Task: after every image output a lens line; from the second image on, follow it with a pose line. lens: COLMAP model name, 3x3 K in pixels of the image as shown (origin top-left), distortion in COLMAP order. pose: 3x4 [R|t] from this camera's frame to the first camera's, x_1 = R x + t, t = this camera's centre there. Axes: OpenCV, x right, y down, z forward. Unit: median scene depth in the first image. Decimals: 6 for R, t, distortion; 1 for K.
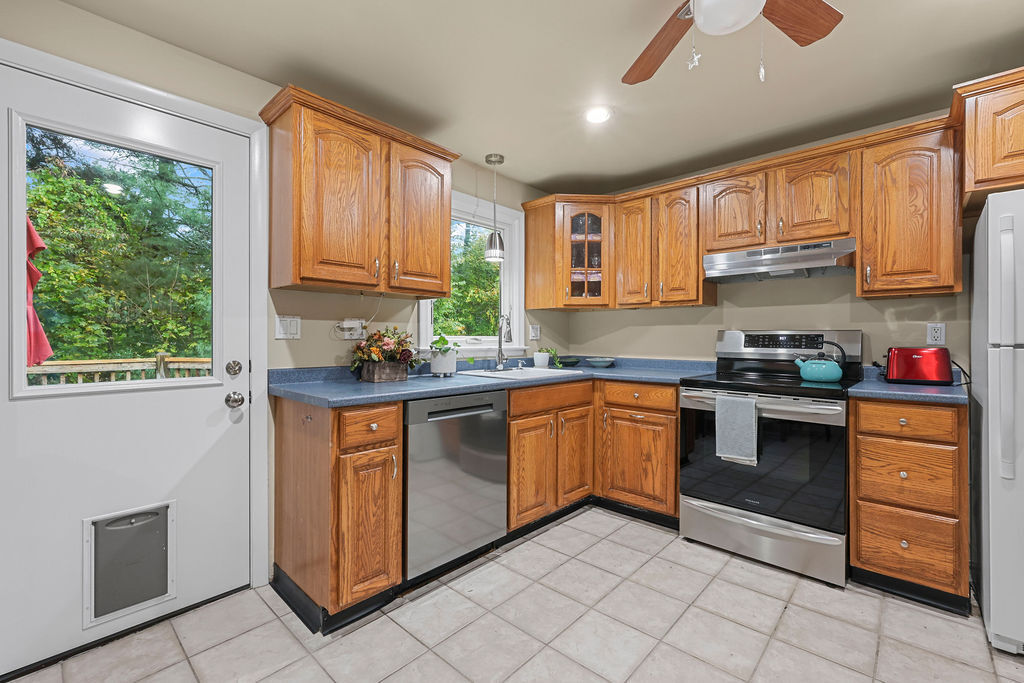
lens RADIAL K [[445.3, 0, 512.1], [0, 445.3, 338.4], [0, 0, 1]] dist [0.001850, 0.000529]
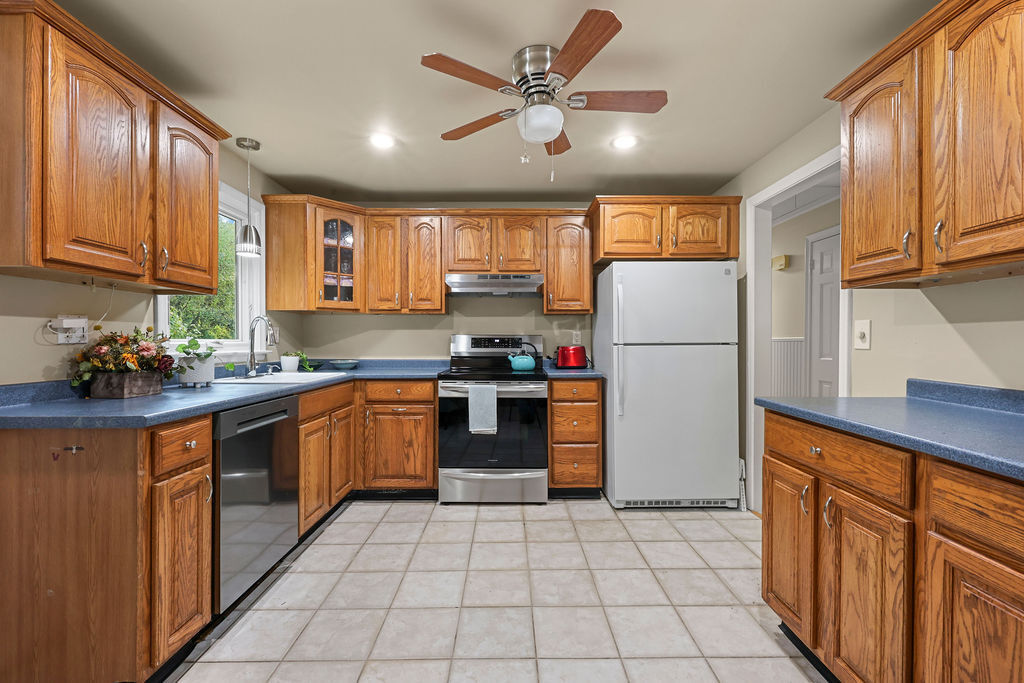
lens RADIAL K [[445.3, 0, 514.9], [0, 445.3, 341.7], [0, 0, 1]] dist [0.001850, 0.000529]
pose [[0.731807, -0.004251, 0.681499, -0.325783], [0.003515, 0.999991, 0.002463, -0.000345], [-0.681503, 0.000593, 0.731815, -0.041564]]
